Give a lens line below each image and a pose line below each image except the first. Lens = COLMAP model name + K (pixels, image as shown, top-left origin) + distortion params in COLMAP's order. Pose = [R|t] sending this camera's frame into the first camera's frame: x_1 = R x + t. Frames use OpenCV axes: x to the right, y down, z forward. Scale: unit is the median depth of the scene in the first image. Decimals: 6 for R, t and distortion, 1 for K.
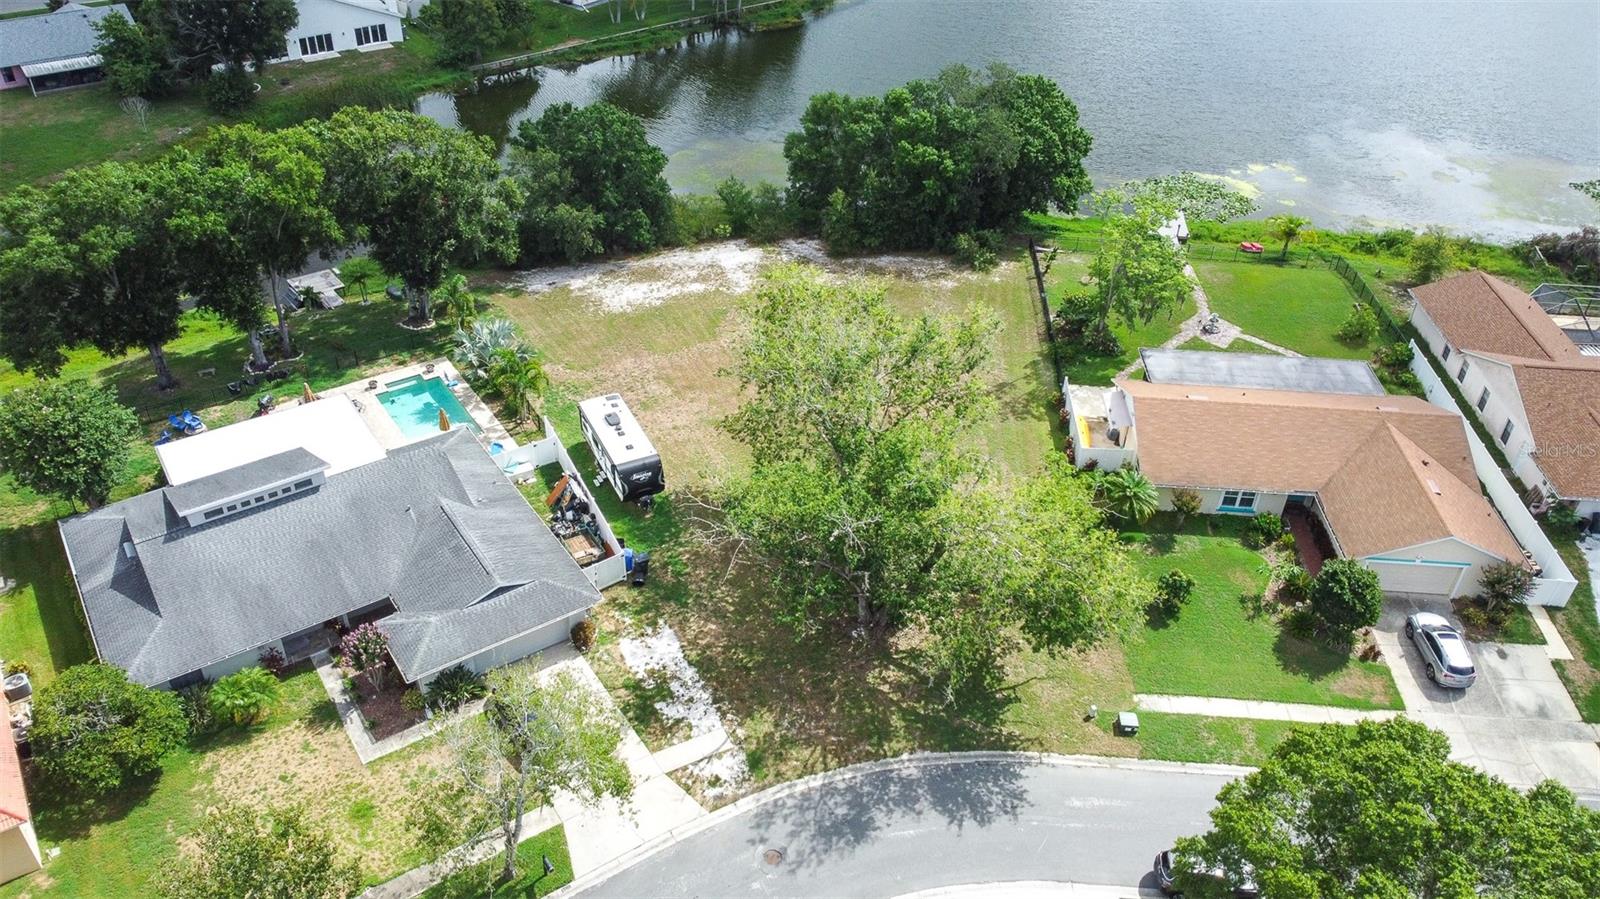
lens RADIAL K [[1211.2, 0, 795.4], [0, 1211.2, 445.4], [0, 0, 1]] dist [-0.001623, -0.001711]
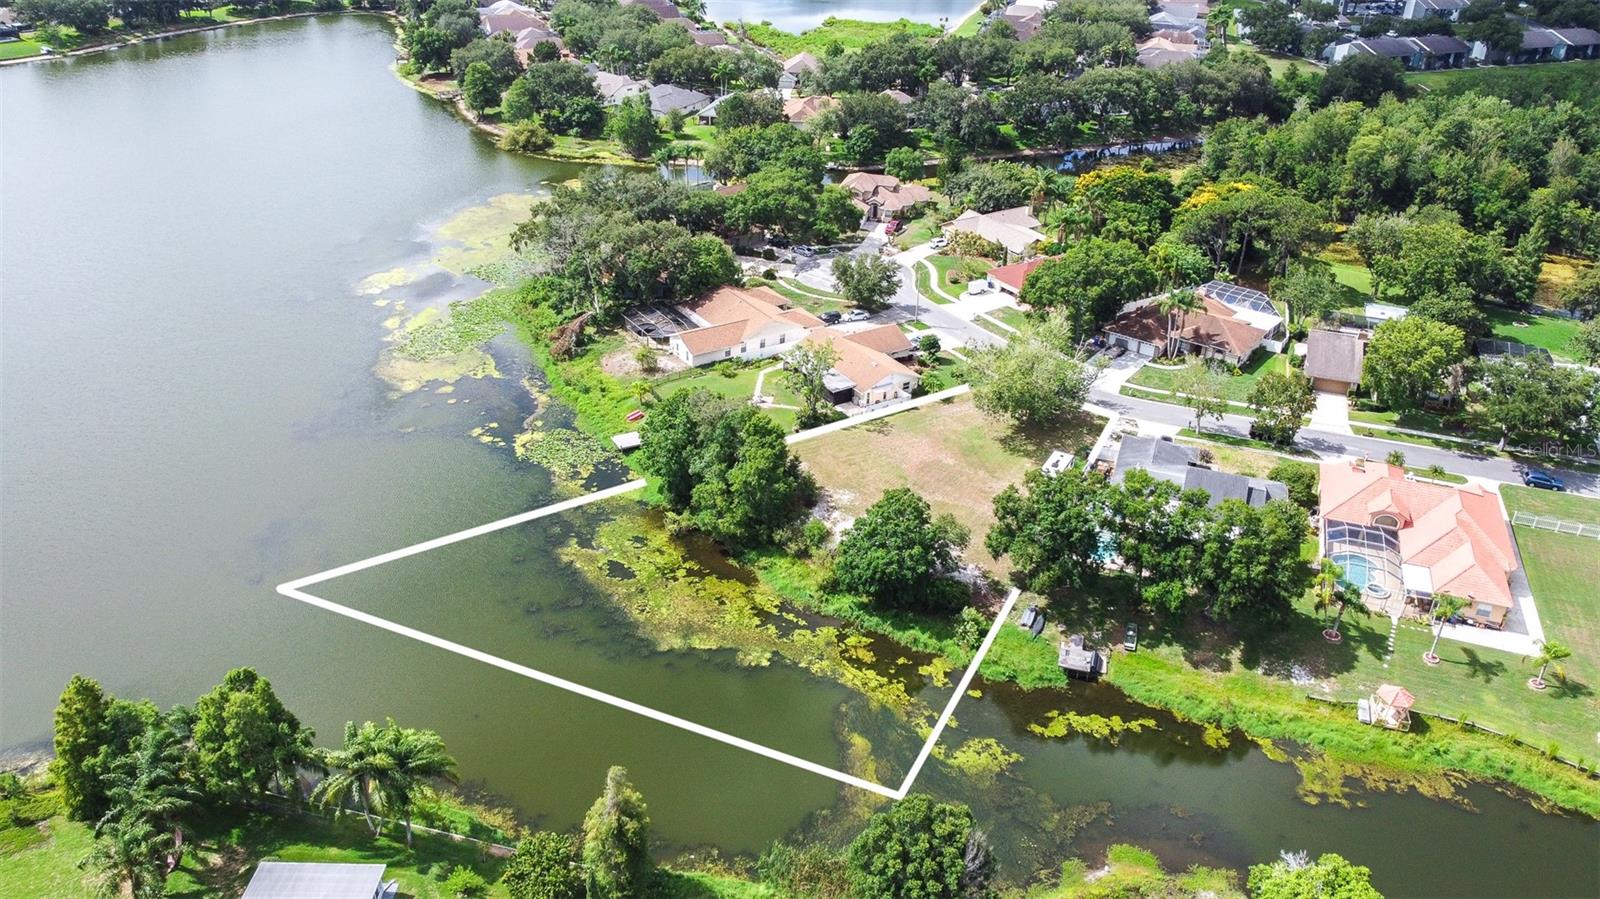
lens RADIAL K [[1212.8, 0, 796.1], [0, 1212.8, 444.7], [0, 0, 1]] dist [-0.002187, -0.000423]
pose [[-0.584026, -0.423717, 0.692371, -1.595307], [0.442025, 0.549392, 0.709072, -2.084470], [-0.680829, 0.720161, -0.133565, 1.831497]]
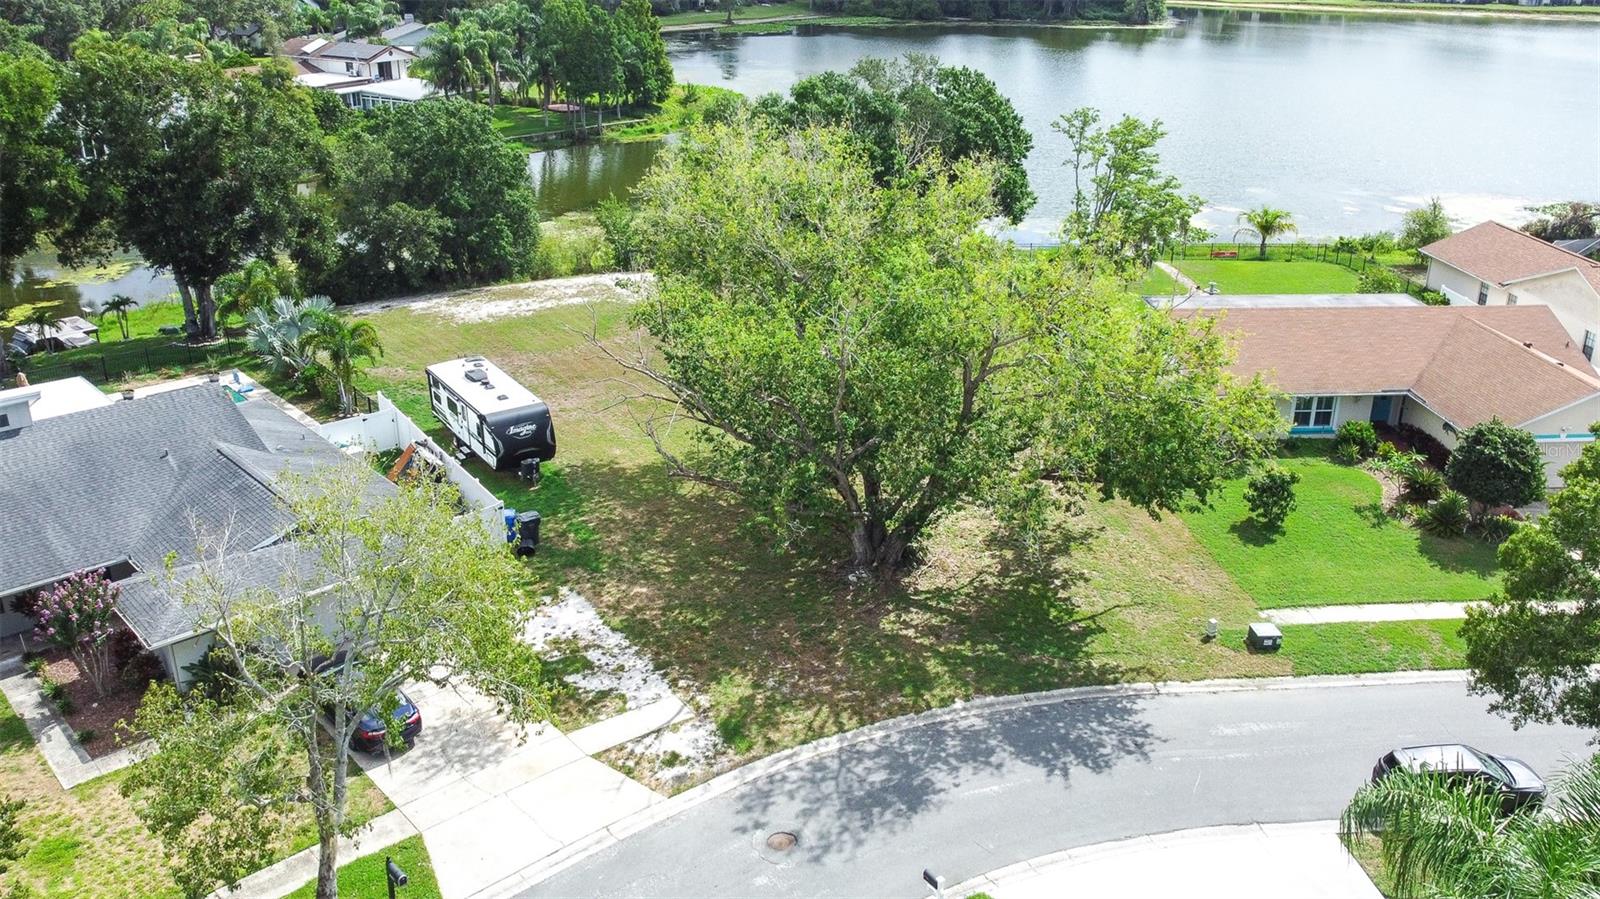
lens RADIAL K [[1311.7, 0, 848.2], [0, 1311.7, 443.0], [0, 0, 1]] dist [0.002456, -0.001572]
pose [[0.986971, -0.072686, 0.143547, -0.054631], [0.103919, 0.969078, -0.223805, 0.247876], [-0.122841, 0.235806, 0.964005, 0.265212]]
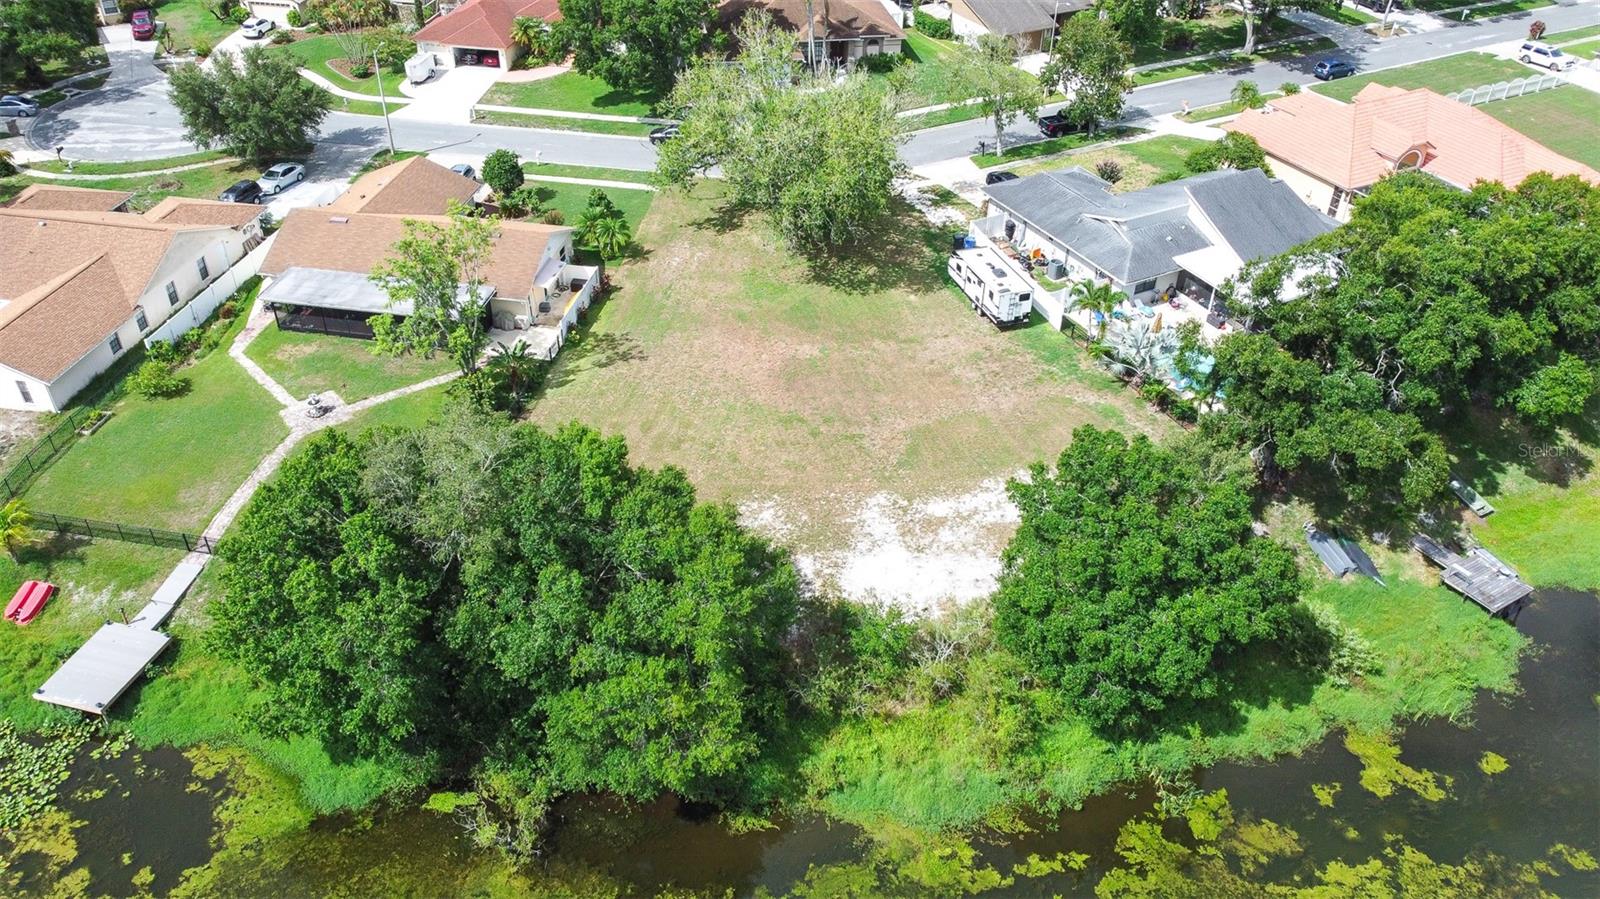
lens RADIAL K [[1211.2, 0, 795.4], [0, 1211.2, 445.4], [0, 0, 1]] dist [-0.001623, -0.001711]
pose [[-0.992484, -0.101861, 0.067821, -0.061024], [0.032890, 0.311784, 0.949583, -1.243932], [-0.117871, 0.944677, -0.306091, 1.771048]]
